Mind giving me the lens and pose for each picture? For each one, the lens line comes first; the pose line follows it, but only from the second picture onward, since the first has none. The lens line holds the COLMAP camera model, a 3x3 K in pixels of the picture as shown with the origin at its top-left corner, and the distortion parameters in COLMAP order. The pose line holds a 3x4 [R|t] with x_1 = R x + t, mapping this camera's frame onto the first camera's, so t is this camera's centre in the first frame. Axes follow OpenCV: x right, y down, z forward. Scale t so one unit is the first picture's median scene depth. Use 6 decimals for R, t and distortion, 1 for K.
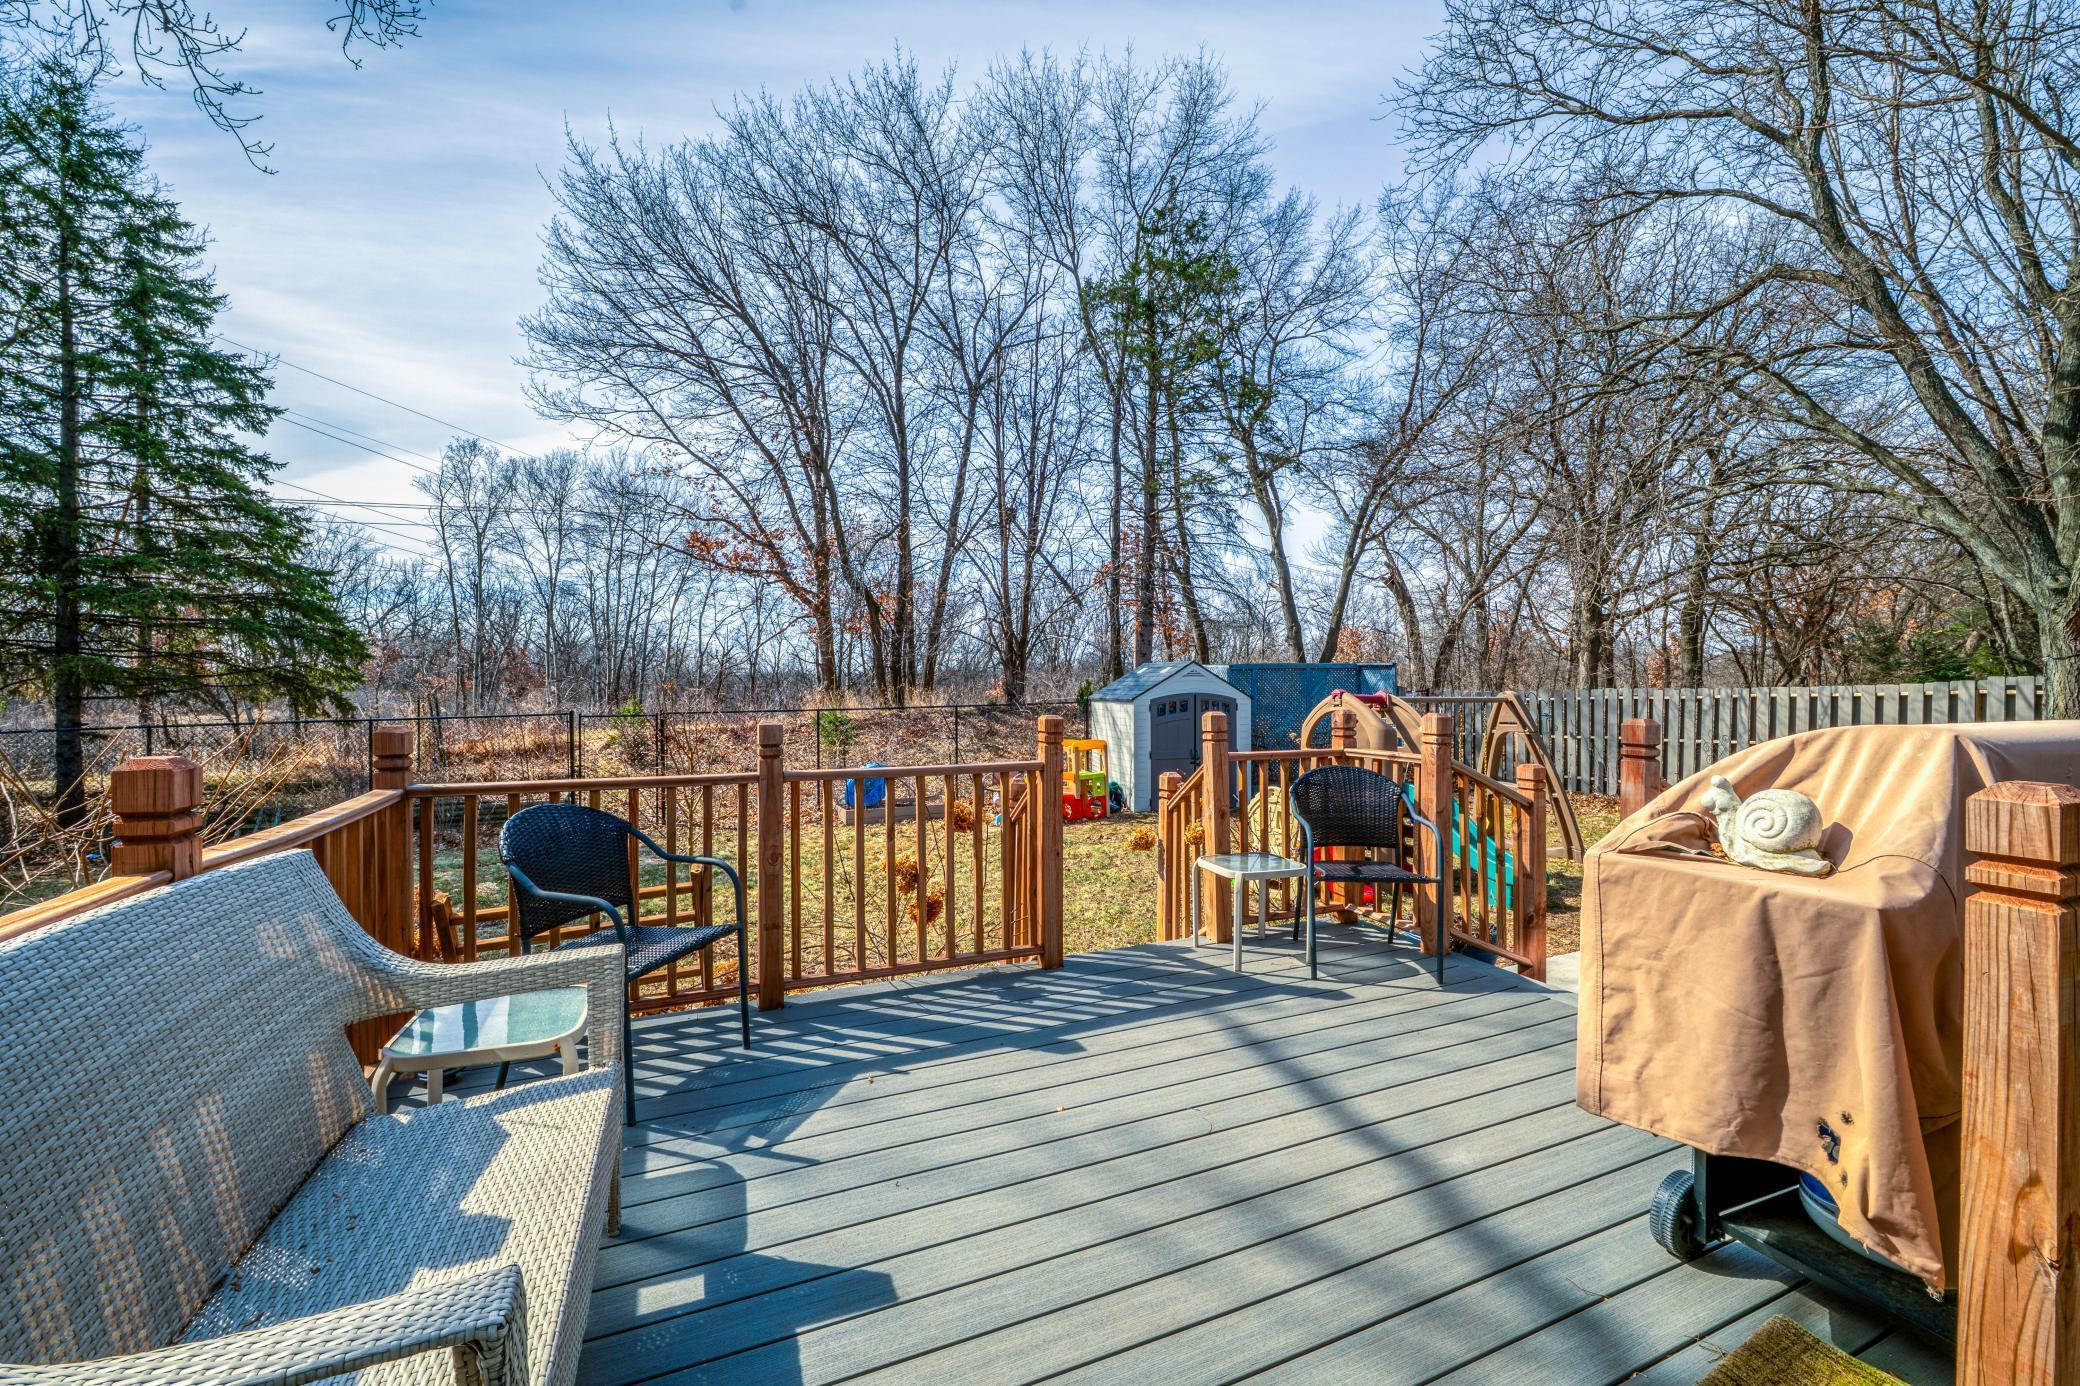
lens RADIAL K [[838.4, 0, 1027.4], [0, 838.4, 695.1], [0, 0, 1]] dist [-0.001576, -0.000106]
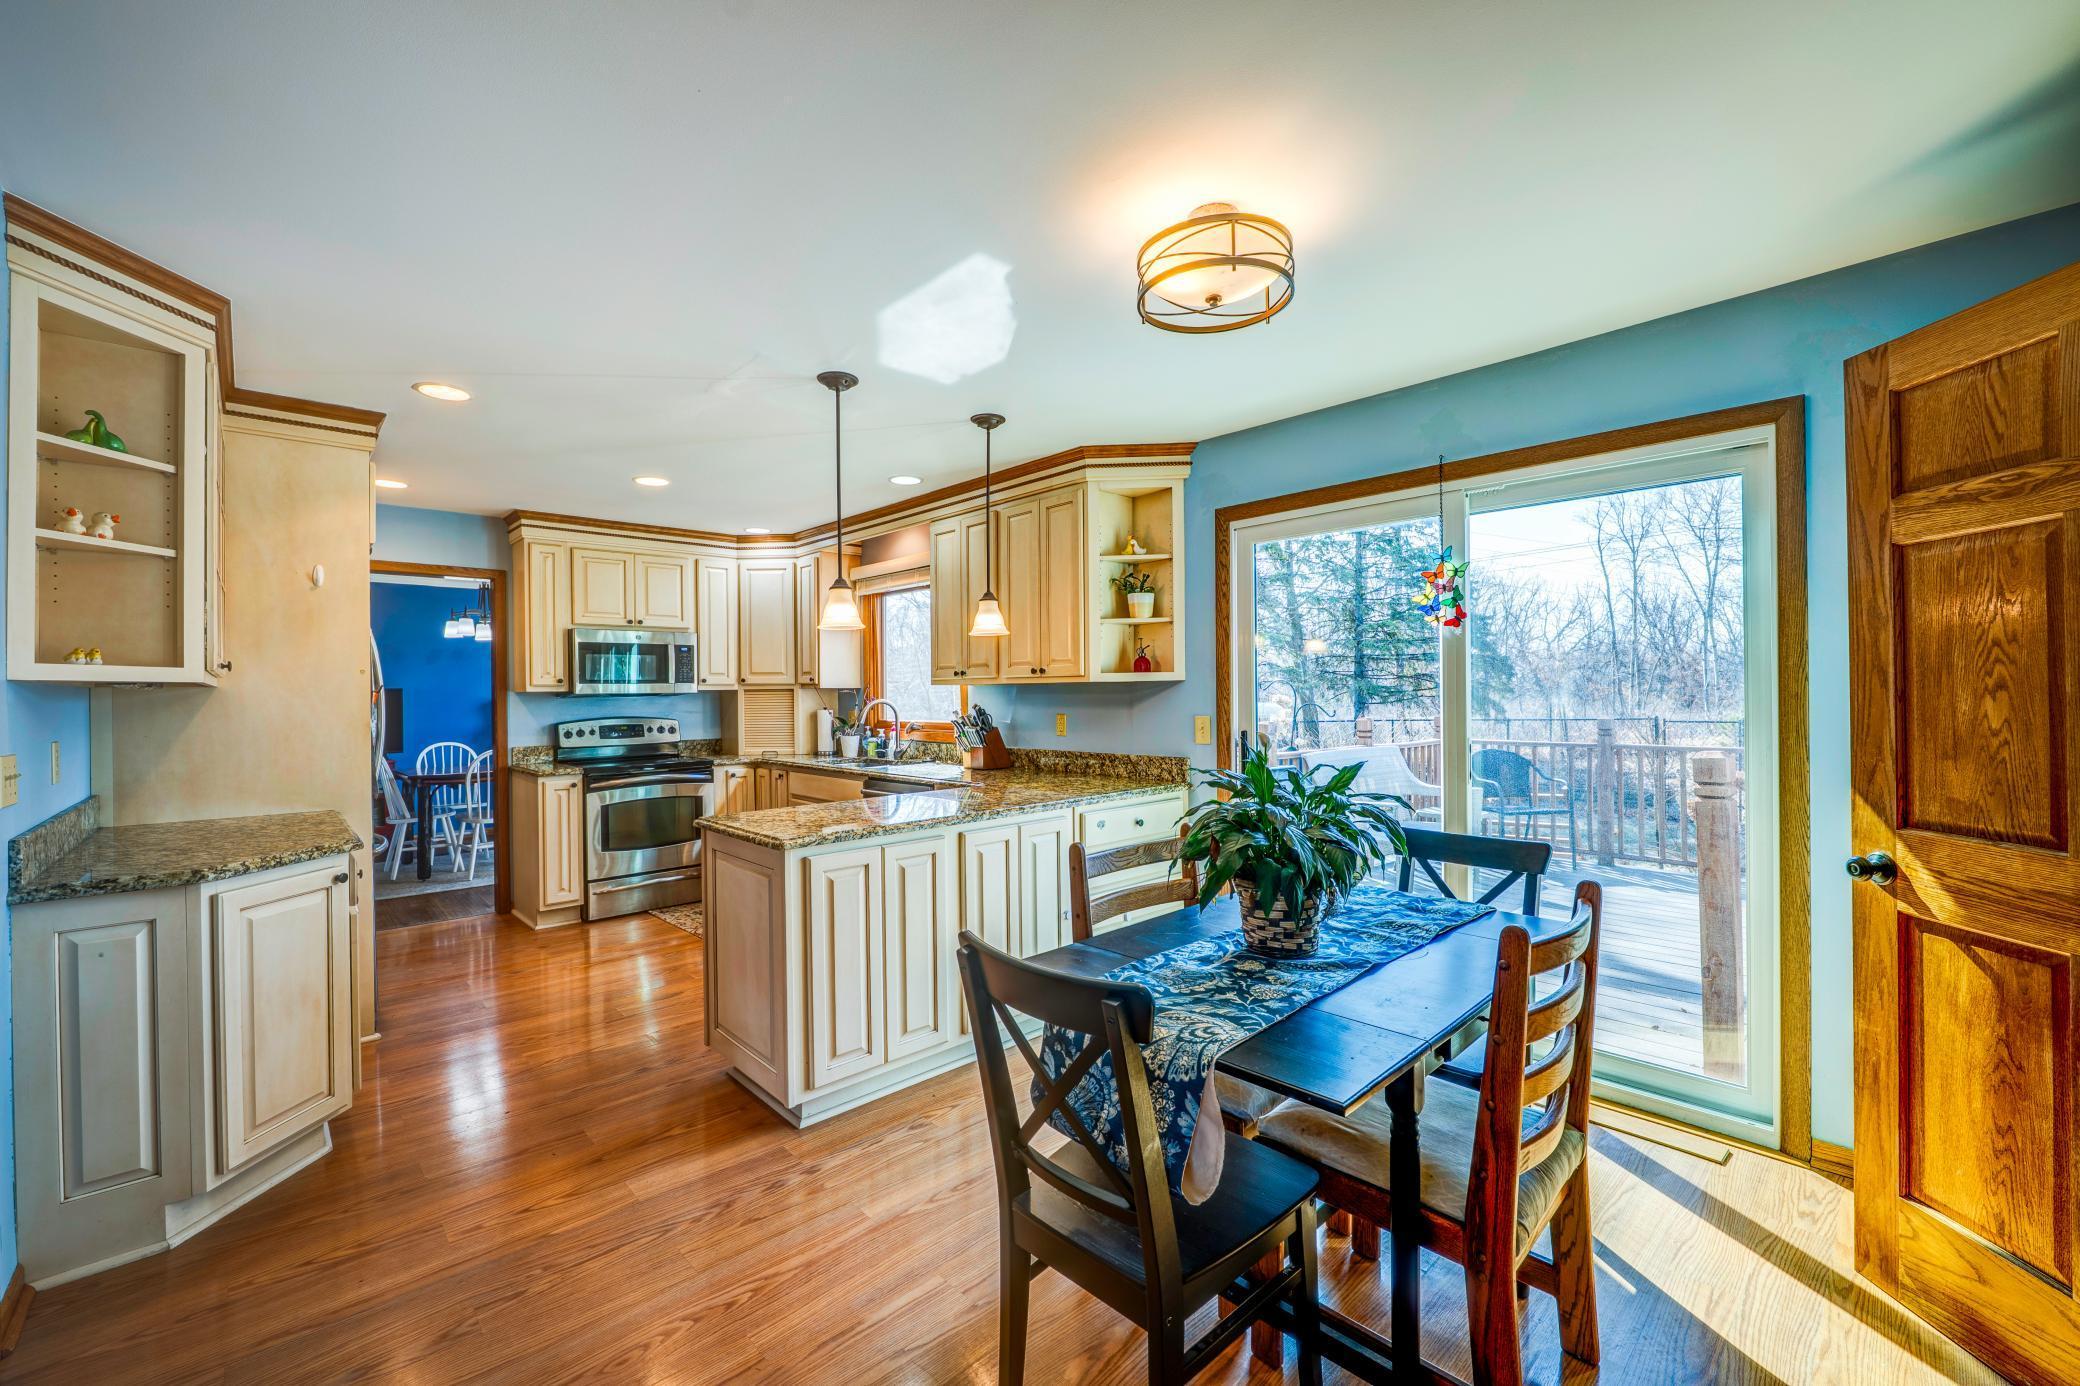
lens RADIAL K [[838.4, 0, 1027.4], [0, 838.4, 695.1], [0, 0, 1]] dist [-0.001576, -0.000106]
pose [[0.332254, -0.003659, -0.943183, 0.249293], [-0.005383, 0.999969, -0.005776, -0.001184], [0.943175, 0.006996, 0.332224, -0.213826]]
